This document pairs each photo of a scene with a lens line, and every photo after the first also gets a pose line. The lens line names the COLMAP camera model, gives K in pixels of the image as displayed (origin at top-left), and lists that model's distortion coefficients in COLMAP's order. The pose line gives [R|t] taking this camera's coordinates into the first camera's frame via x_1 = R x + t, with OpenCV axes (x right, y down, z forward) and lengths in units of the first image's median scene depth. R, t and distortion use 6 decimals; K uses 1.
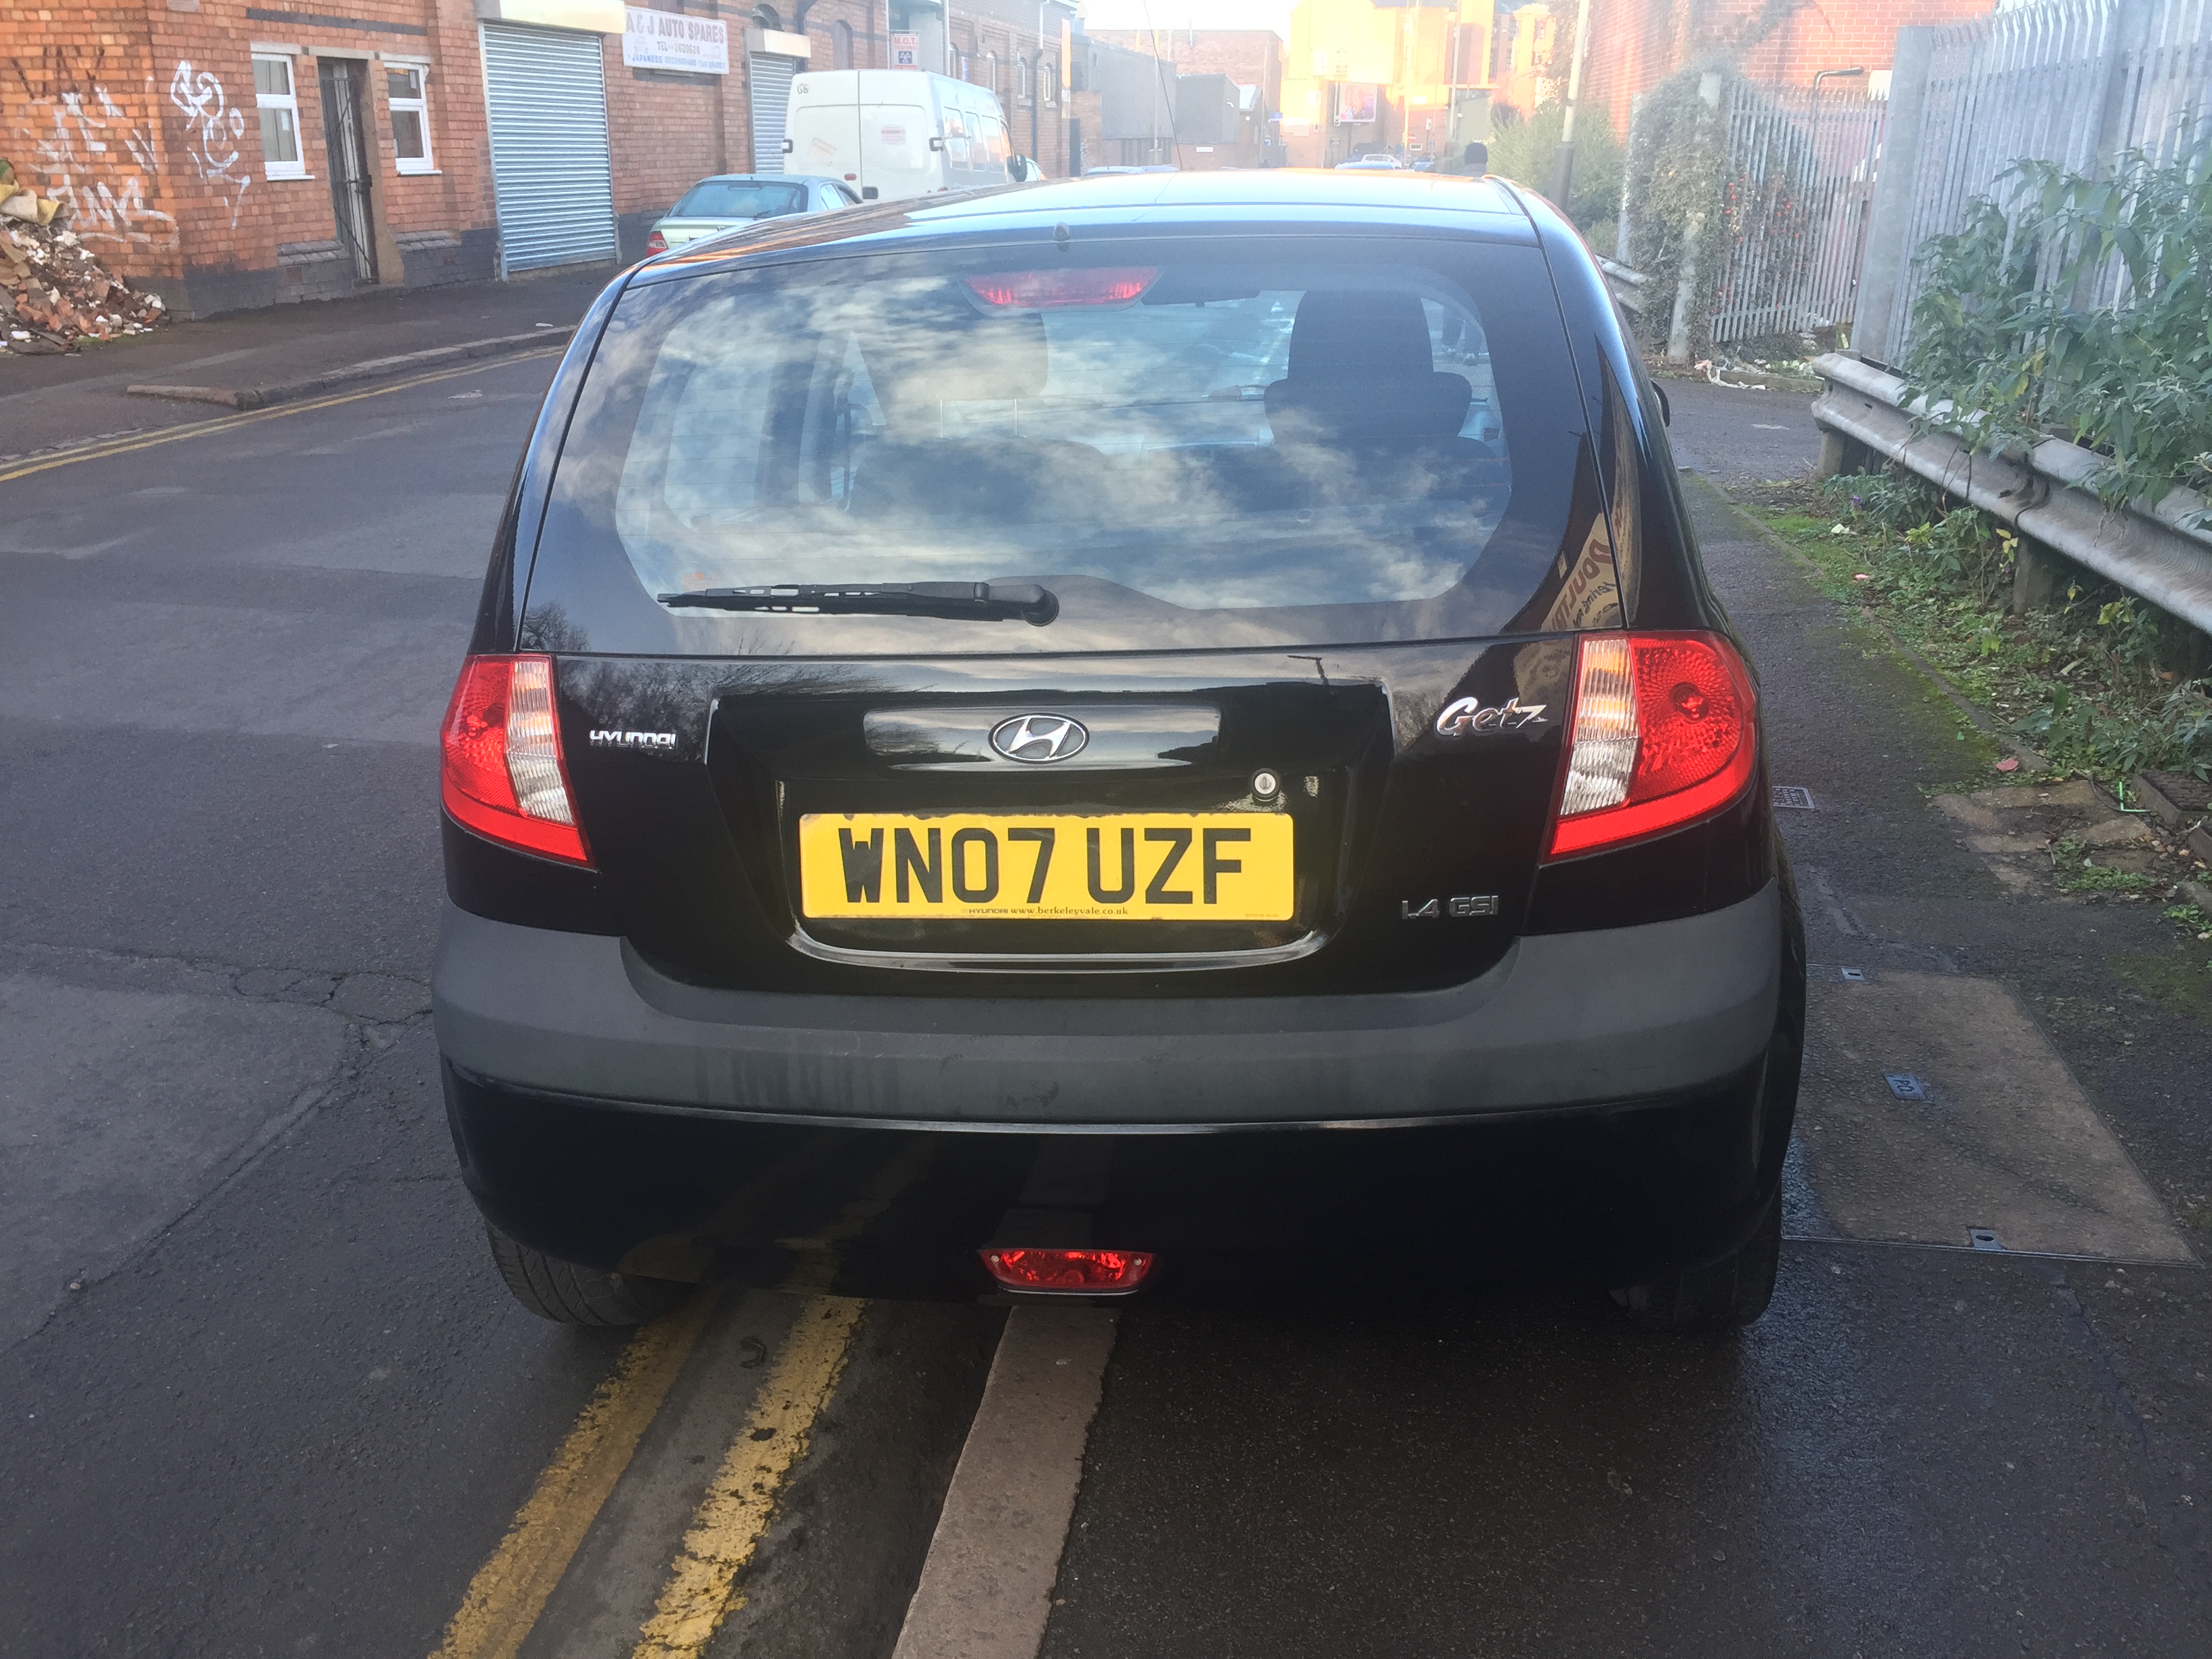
lens RADIAL K [[1938.6, 0, 1096.1], [0, 1938.6, 825.9], [0, 0, 1]] dist [0.056255, -0.068688]
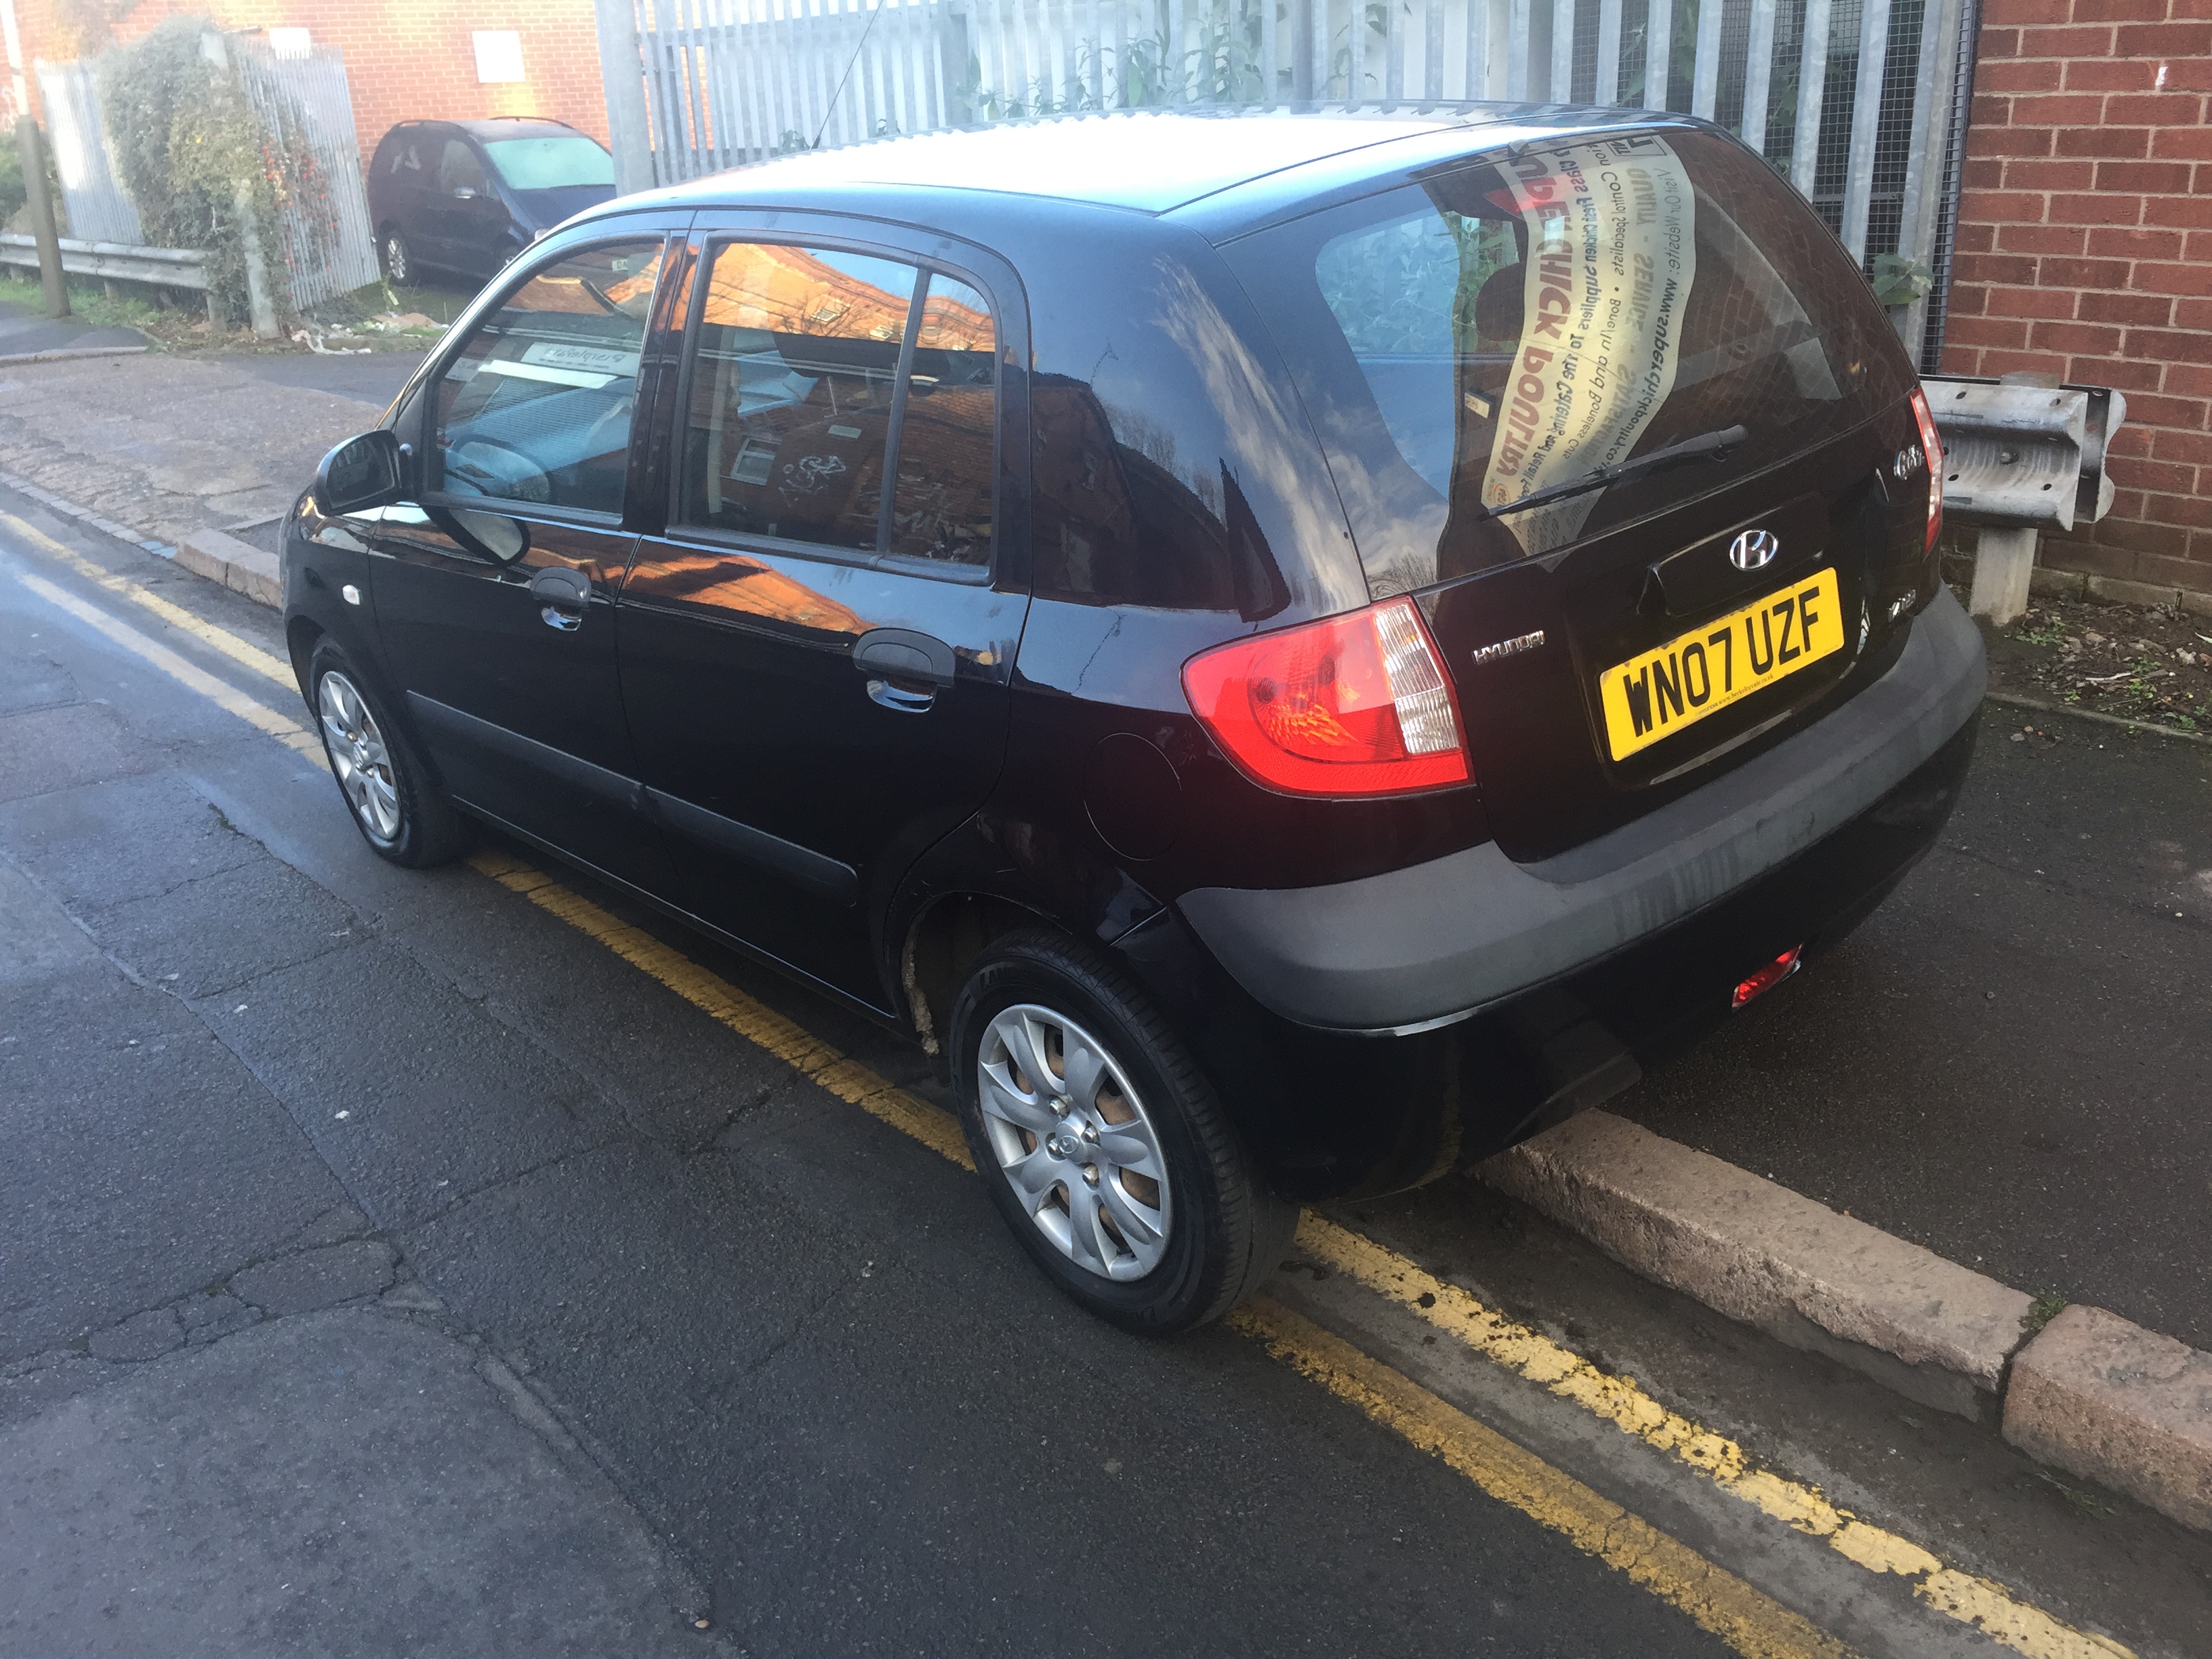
lens RADIAL K [[1938.6, 0, 1113.6], [0, 1938.6, 833.8], [0, 0, 1]] dist [0.056255, -0.068688]
pose [[0.643041, -0.310595, 0.700020, -1.159553], [0.295807, 0.943861, 0.147057, -0.169257], [-0.706397, 0.112507, 0.698817, 0.419282]]
